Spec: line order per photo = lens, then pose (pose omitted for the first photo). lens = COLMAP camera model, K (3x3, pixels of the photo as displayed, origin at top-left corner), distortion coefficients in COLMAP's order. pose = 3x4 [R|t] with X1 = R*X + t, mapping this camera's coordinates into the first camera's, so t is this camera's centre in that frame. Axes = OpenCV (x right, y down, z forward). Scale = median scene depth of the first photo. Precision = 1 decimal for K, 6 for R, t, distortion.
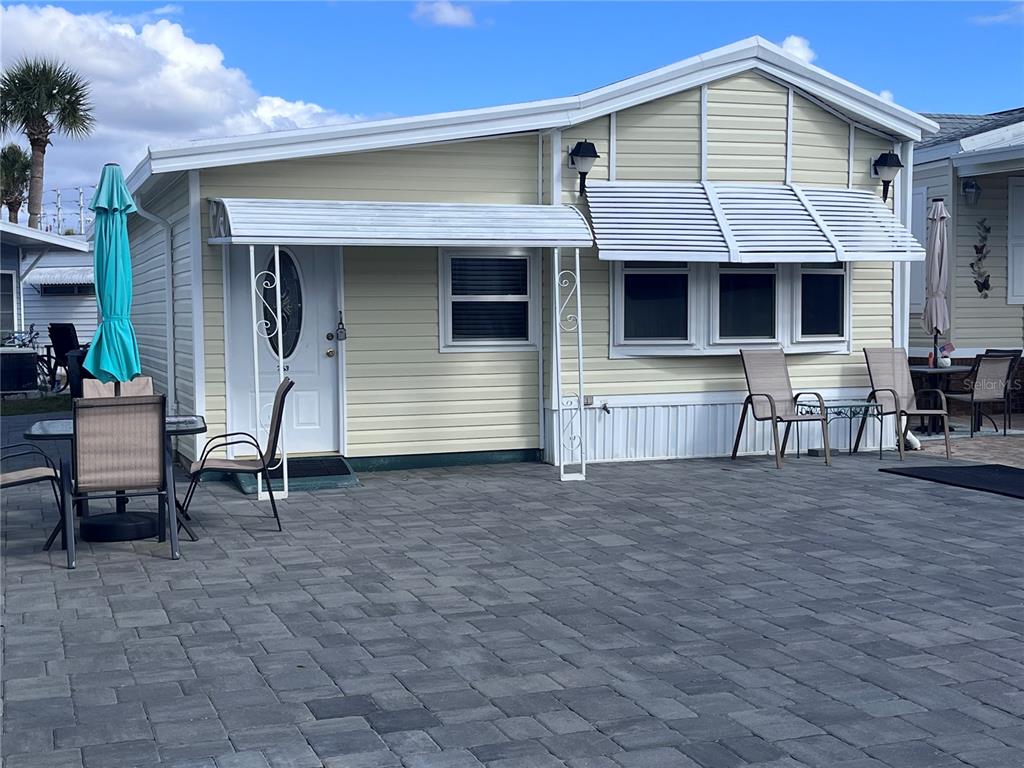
lens RADIAL K [[1295.2, 0, 506.4], [0, 1295.2, 393.2], [0, 0, 1]] dist [0.054448, 0.000000]
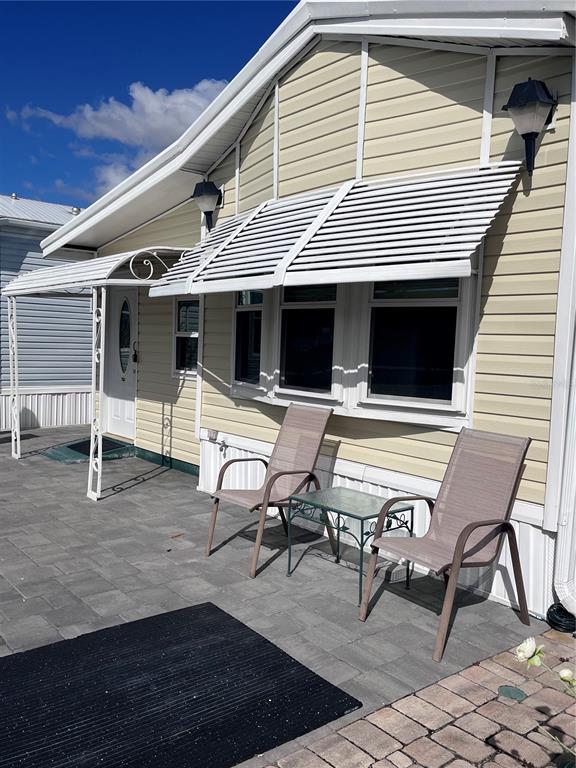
lens RADIAL K [[661.5, 0, 285.0], [0, 661.5, 389.9], [0, 0, 1]] dist [0.057251, -0.066262]
pose [[0.324554, 0.090897, -0.941490, 0.575835], [-0.088124, 0.993948, 0.065583, -0.069703], [0.941753, 0.061683, 0.330600, 0.876526]]
